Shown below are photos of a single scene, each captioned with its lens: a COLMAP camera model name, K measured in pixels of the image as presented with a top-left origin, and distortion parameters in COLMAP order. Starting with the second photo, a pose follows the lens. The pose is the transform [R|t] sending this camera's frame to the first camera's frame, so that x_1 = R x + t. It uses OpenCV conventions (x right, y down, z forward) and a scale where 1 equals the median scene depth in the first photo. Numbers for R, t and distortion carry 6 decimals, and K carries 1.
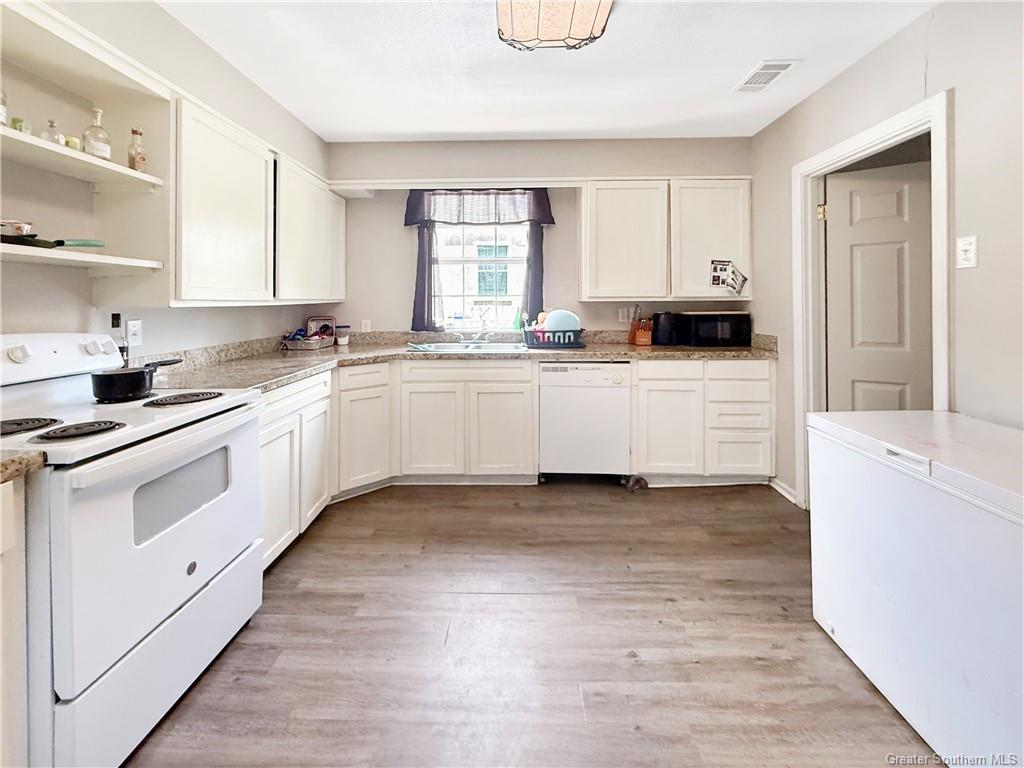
lens RADIAL K [[431.3, 0, 512.1], [0, 431.3, 306.8], [0, 0, 1]] dist [-0.000290, -0.000130]
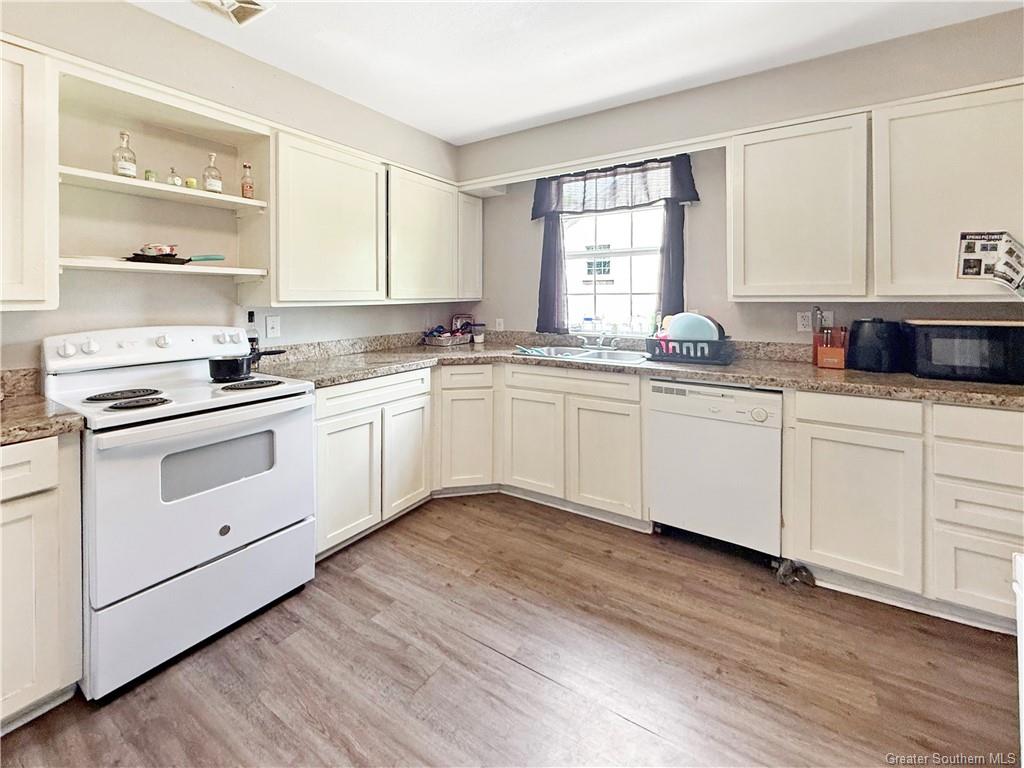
lens RADIAL K [[445.2, 0, 516.6], [0, 445.2, 302.3], [0, 0, 1]] dist [-0.000109, 0.000169]
pose [[0.854408, 0.006741, -0.519559, 0.297401], [-0.006048, 0.999977, 0.003029, -0.013936], [0.519568, 0.000554, 0.854429, 0.195276]]
